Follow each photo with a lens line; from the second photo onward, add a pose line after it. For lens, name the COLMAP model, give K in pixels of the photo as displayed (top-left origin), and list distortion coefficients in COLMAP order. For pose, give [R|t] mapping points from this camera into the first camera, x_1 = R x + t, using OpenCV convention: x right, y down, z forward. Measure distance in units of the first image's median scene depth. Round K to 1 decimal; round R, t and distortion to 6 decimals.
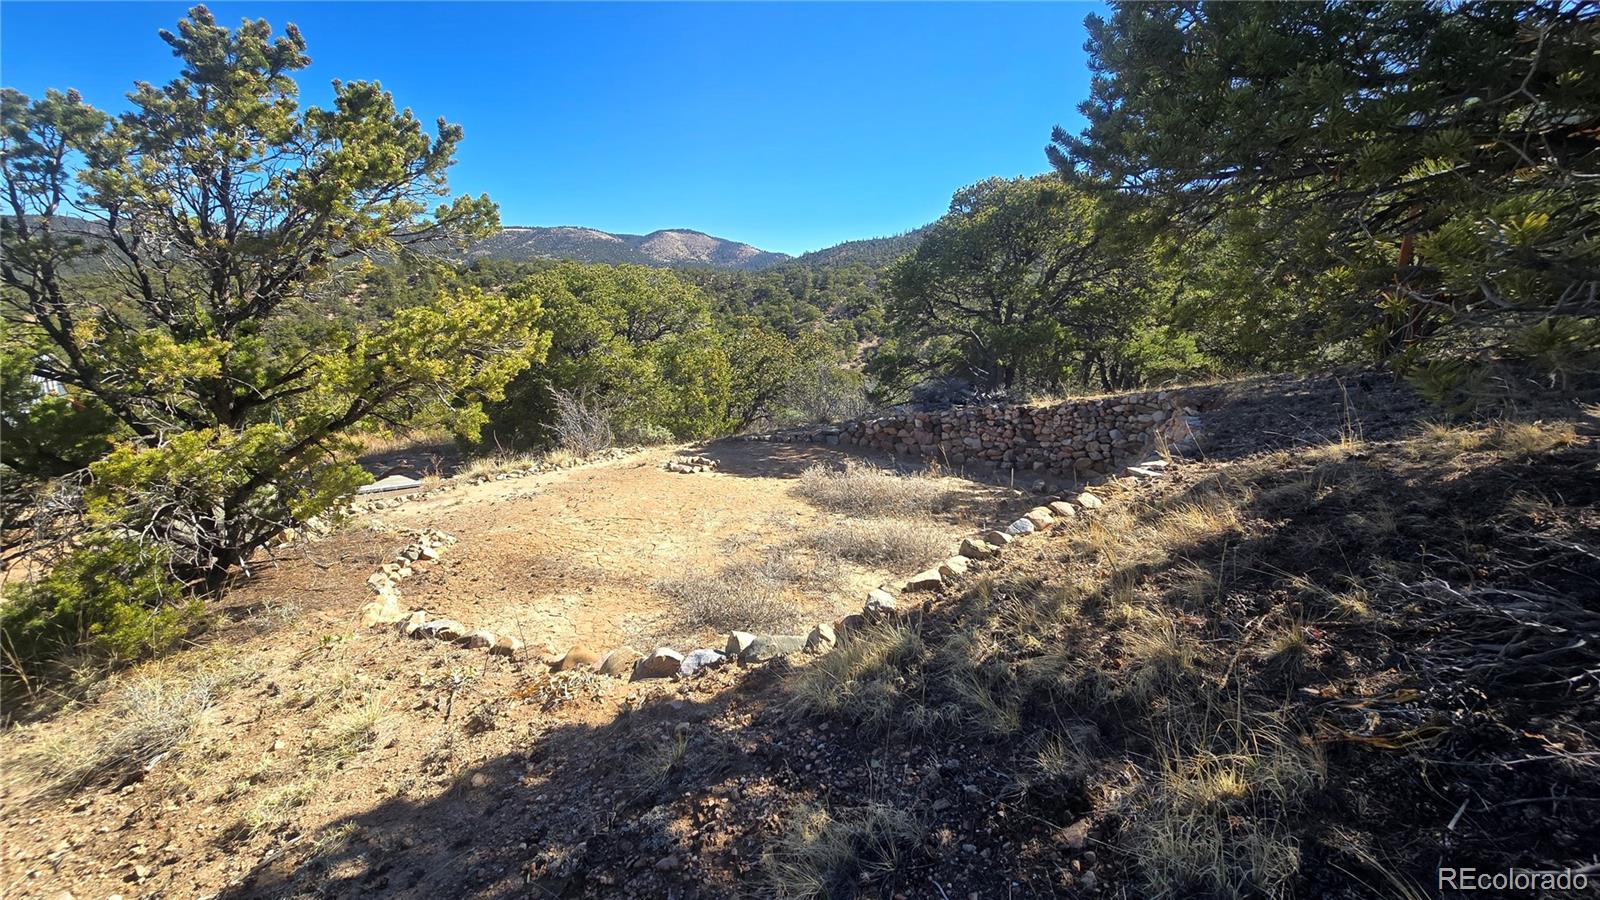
lens RADIAL K [[651.5, 0, 805.1], [0, 651.5, 457.7], [0, 0, 1]] dist [-0.000942, 0.000423]
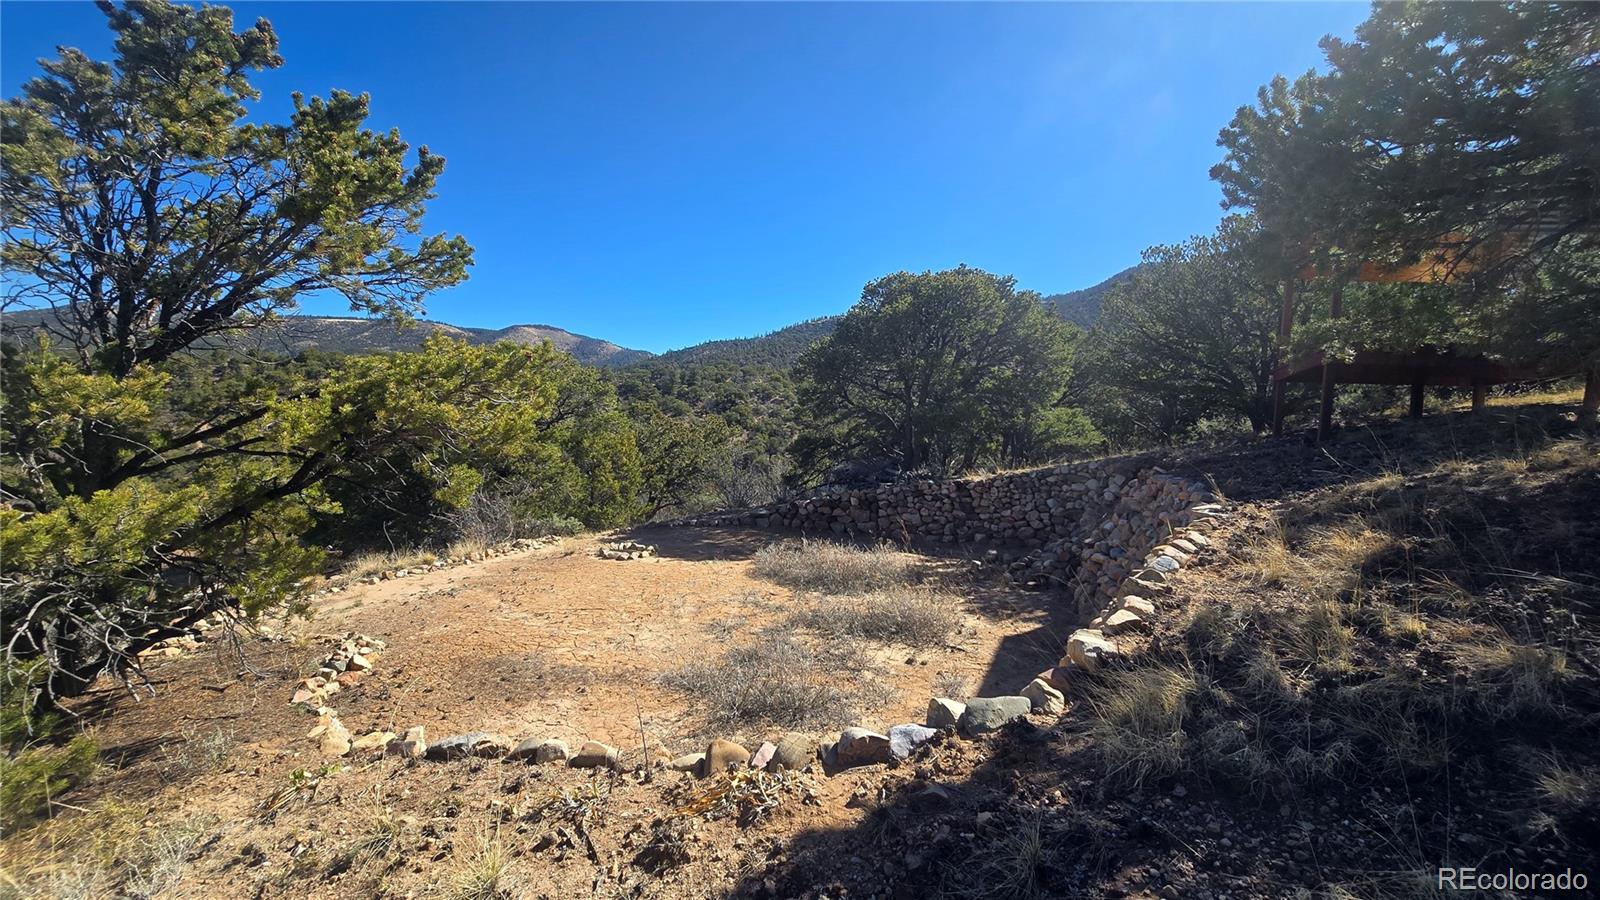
lens RADIAL K [[651.5, 0, 805.1], [0, 651.5, 457.7], [0, 0, 1]] dist [-0.000942, 0.000423]
pose [[0.979010, -0.012977, 0.203397, -0.120567], [0.042095, 0.989327, -0.139497, 0.020338], [-0.199416, 0.145132, 0.969108, 0.052469]]
